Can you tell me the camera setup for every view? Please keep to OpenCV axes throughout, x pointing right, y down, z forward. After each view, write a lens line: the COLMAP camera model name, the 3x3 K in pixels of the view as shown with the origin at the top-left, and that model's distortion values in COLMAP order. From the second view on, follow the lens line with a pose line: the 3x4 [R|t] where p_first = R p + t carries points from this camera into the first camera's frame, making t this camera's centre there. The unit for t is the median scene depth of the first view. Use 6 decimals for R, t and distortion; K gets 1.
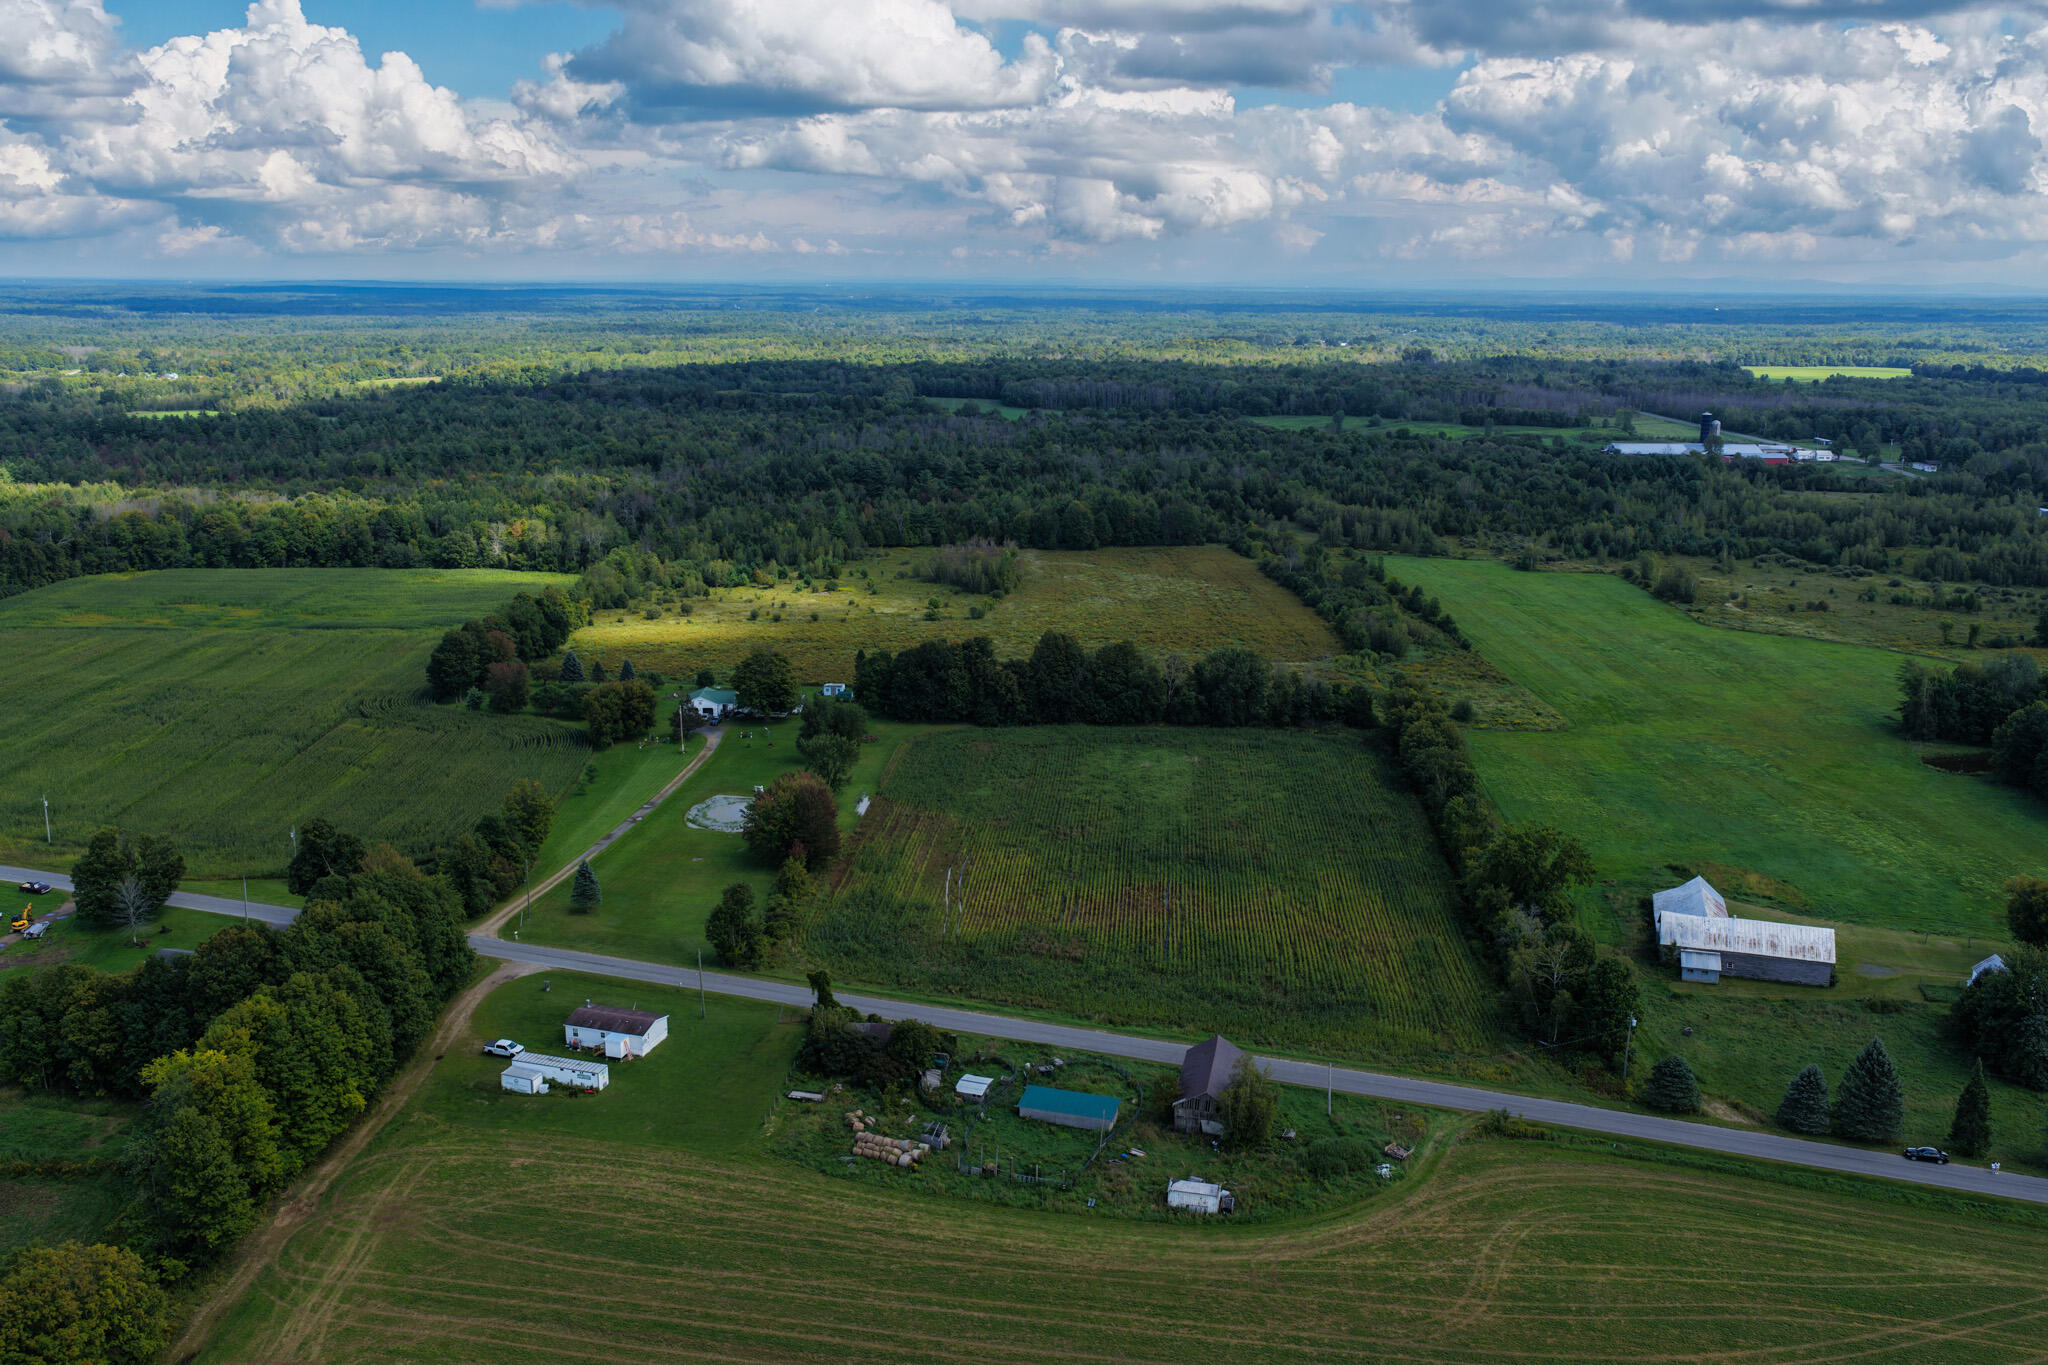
lens RADIAL K [[1722.7, 0, 1024.0], [0, 1722.7, 682.5], [0, 0, 1]] dist [-0.007701, 0.039333]
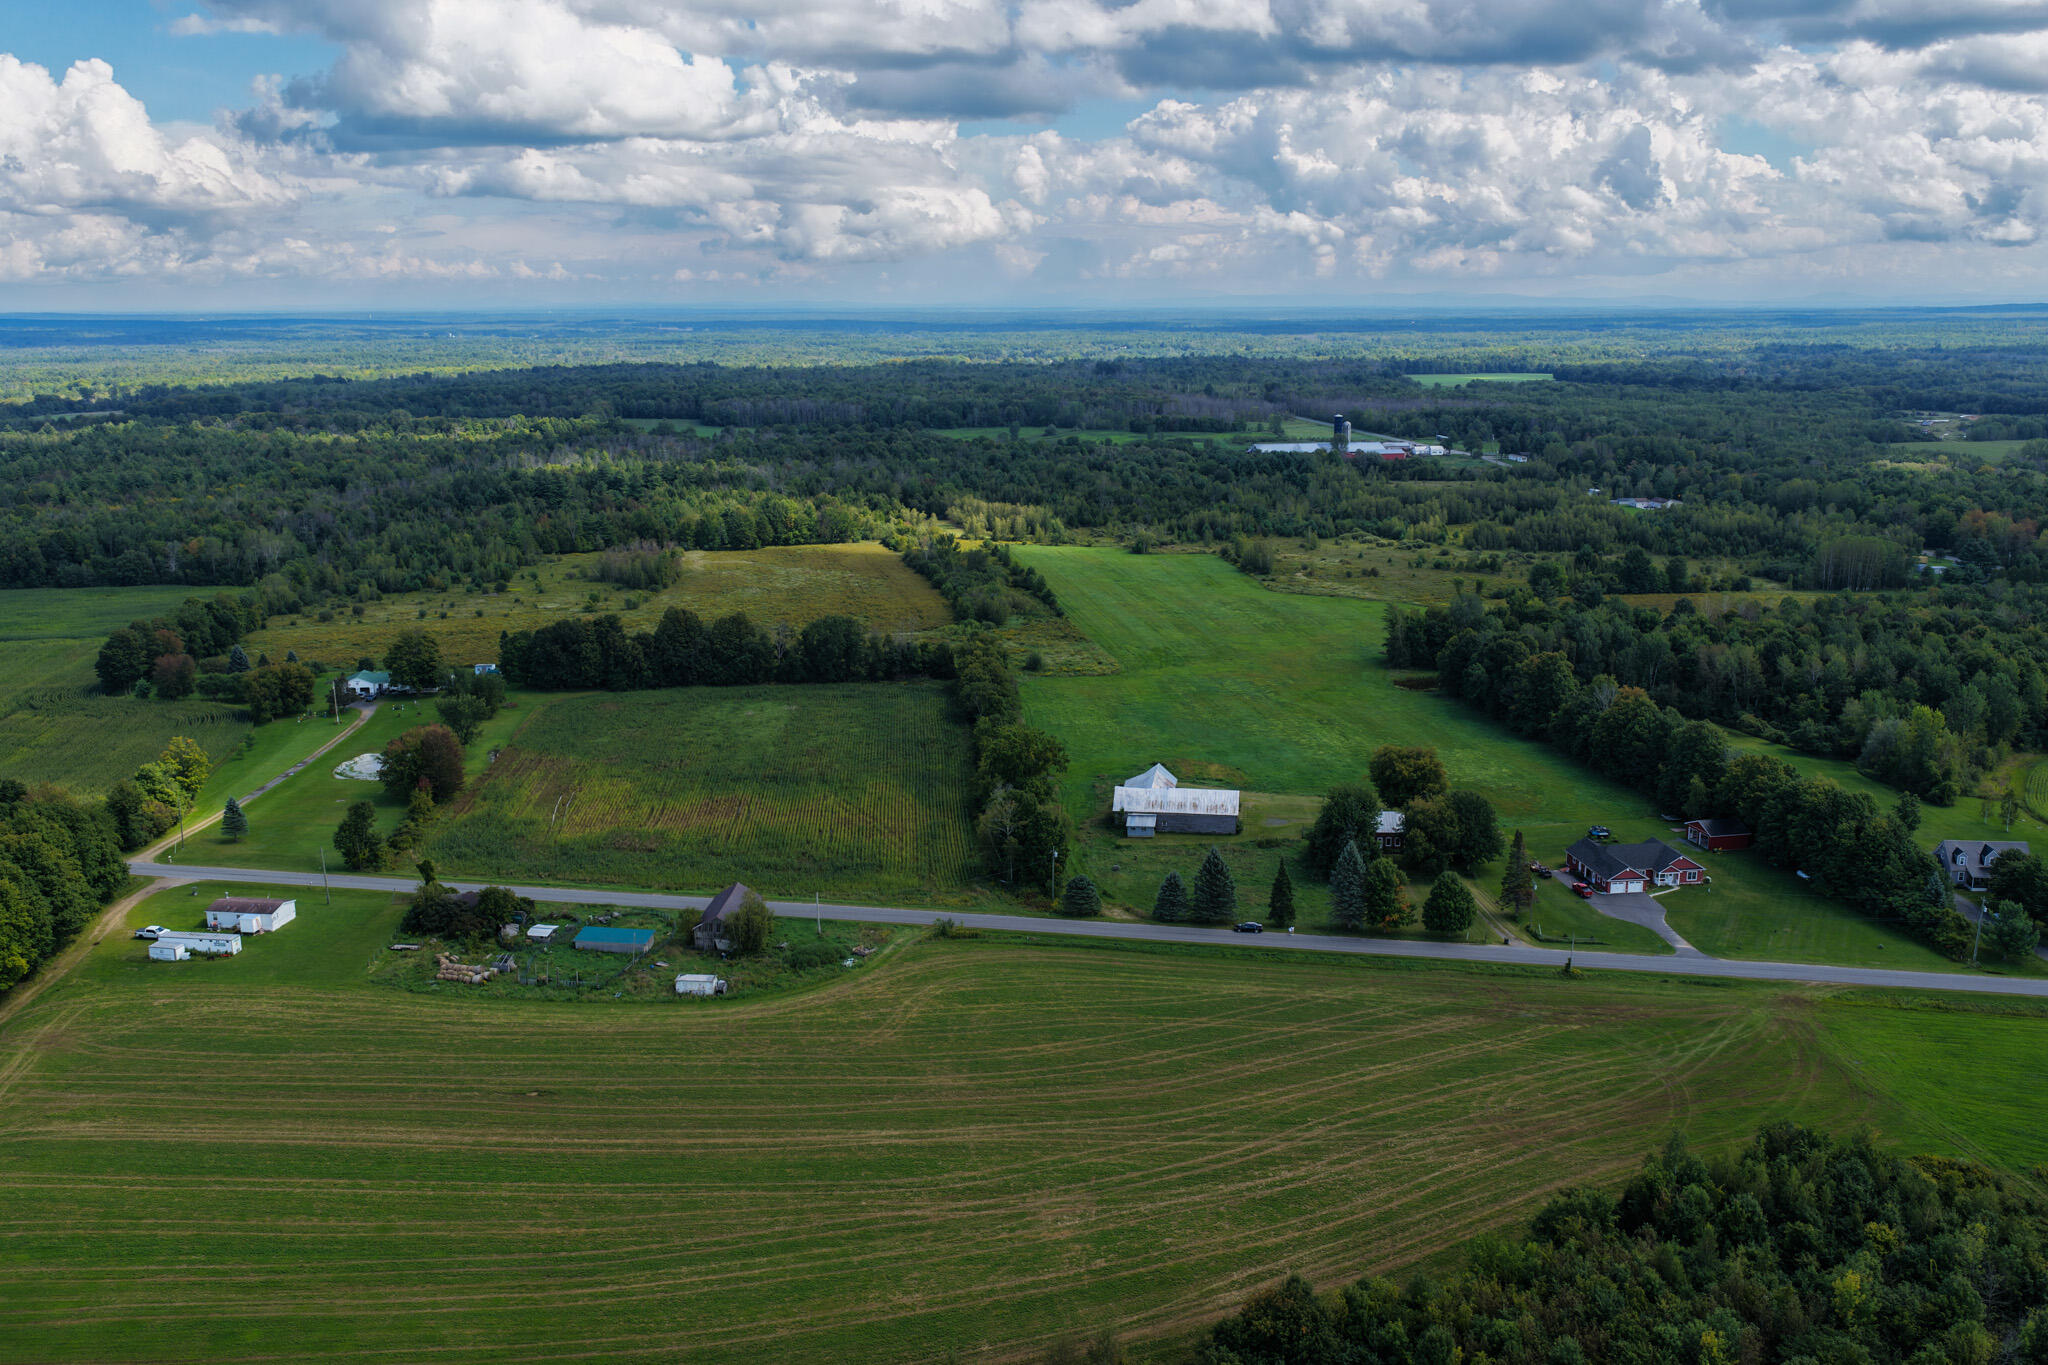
lens RADIAL K [[1724.3, 0, 1024.0], [0, 1724.3, 682.5], [0, 0, 1]] dist [-0.009897, 0.046842]
pose [[0.988607, -0.045260, 0.143557, 0.056684], [0.047032, 0.998853, -0.008967, 0.029589], [-0.142987, 0.015617, 0.989601, -0.122110]]
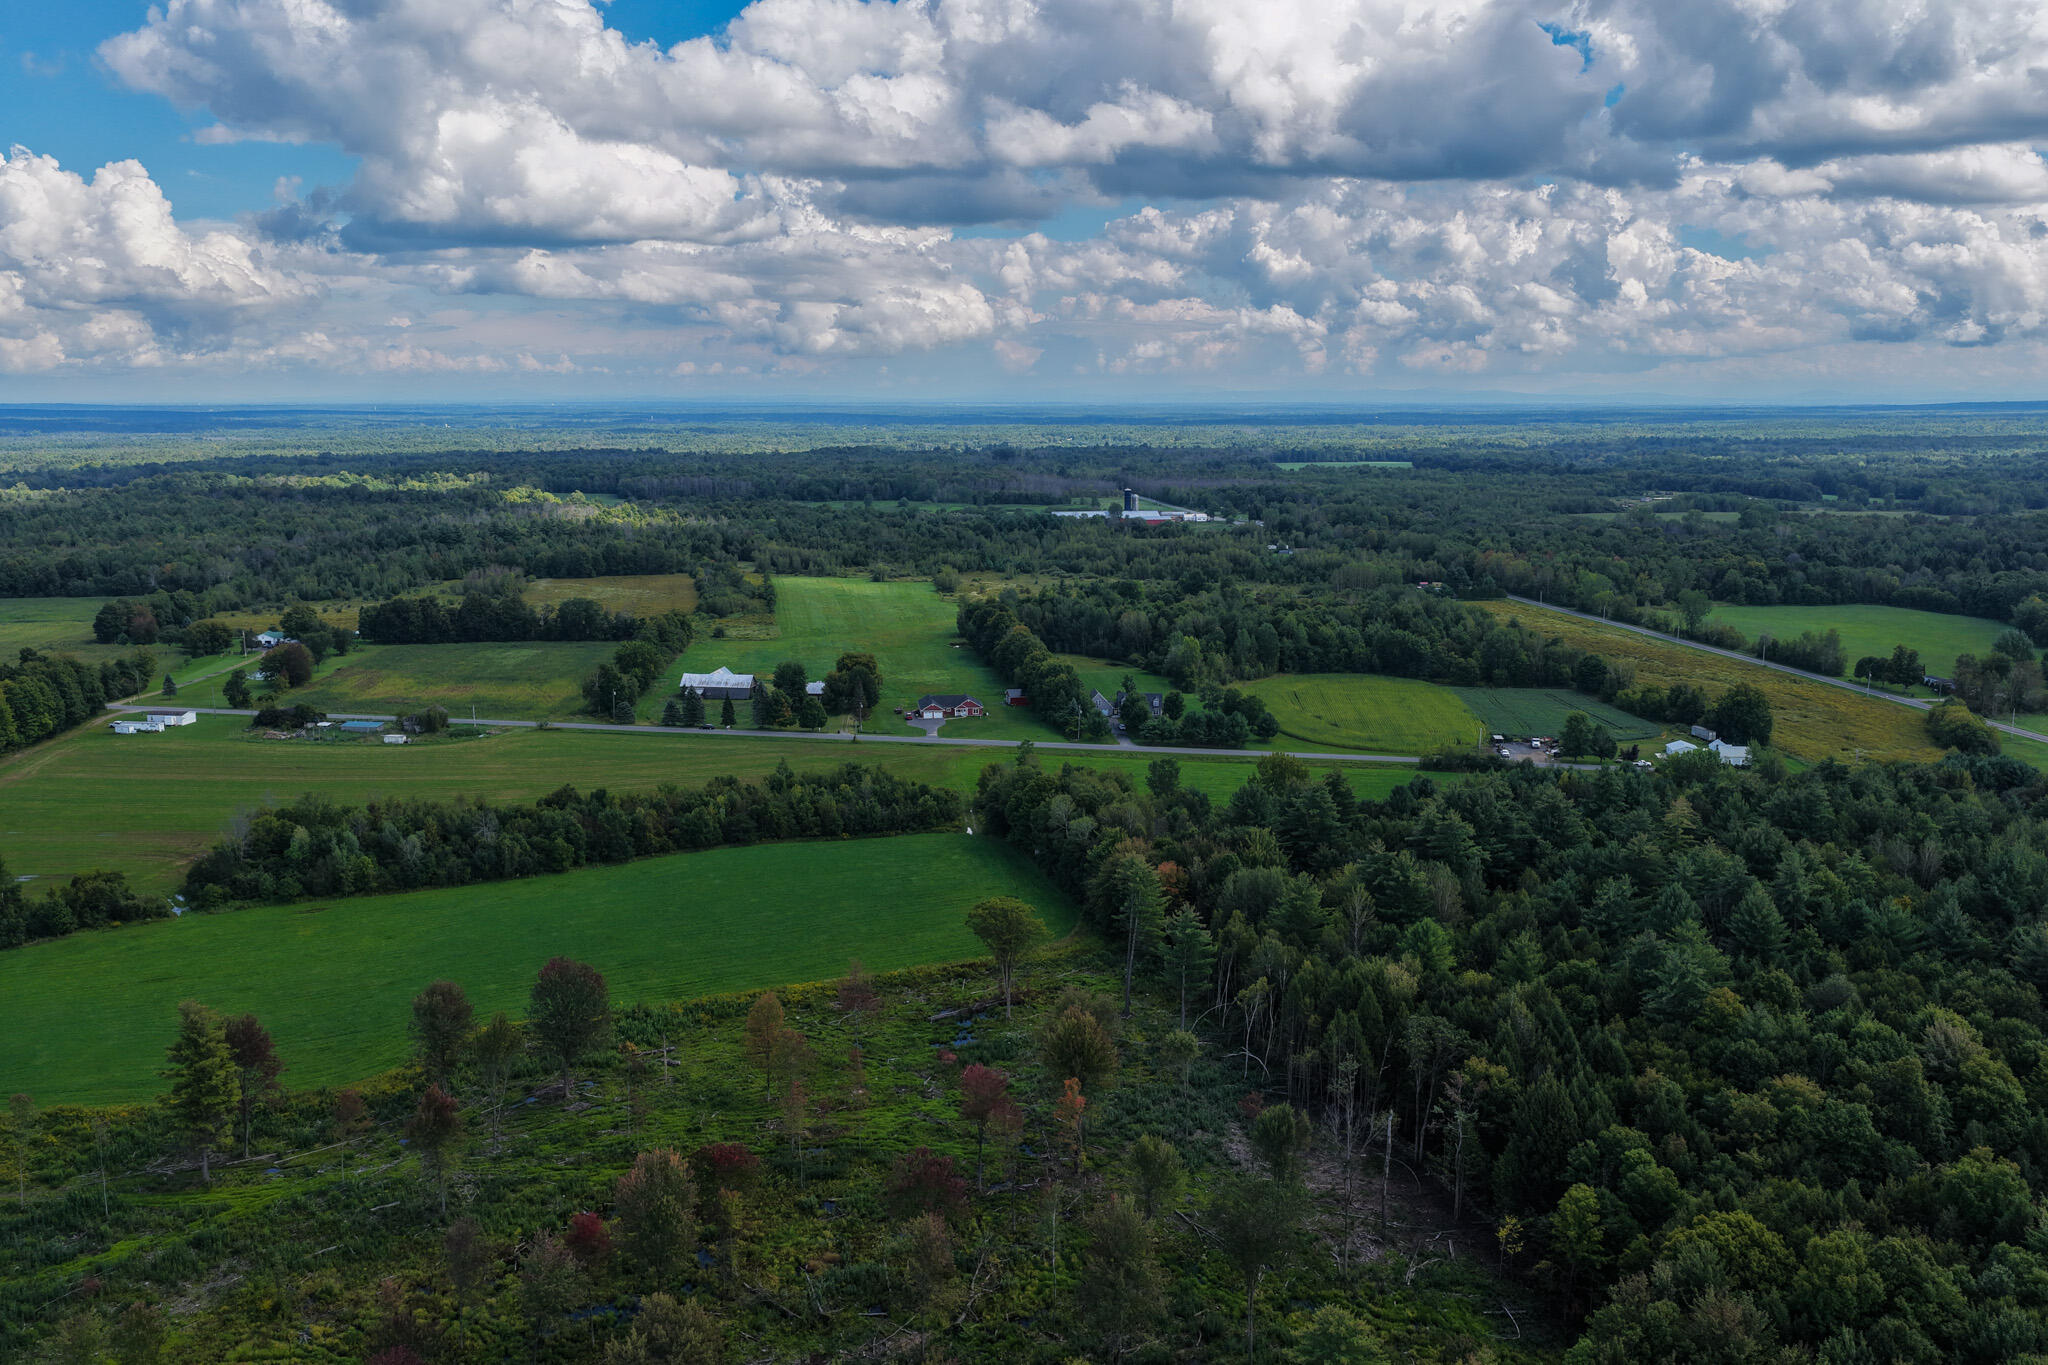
lens RADIAL K [[1742.8, 0, 1018.4], [0, 1742.8, 590.8], [0, 0, 1]] dist [-0.009892, 0.072070]
pose [[0.989568, -0.026056, 0.141691, 0.223630], [0.042579, 0.992468, -0.114864, 0.140587], [-0.137631, 0.119699, 0.983224, -0.589073]]
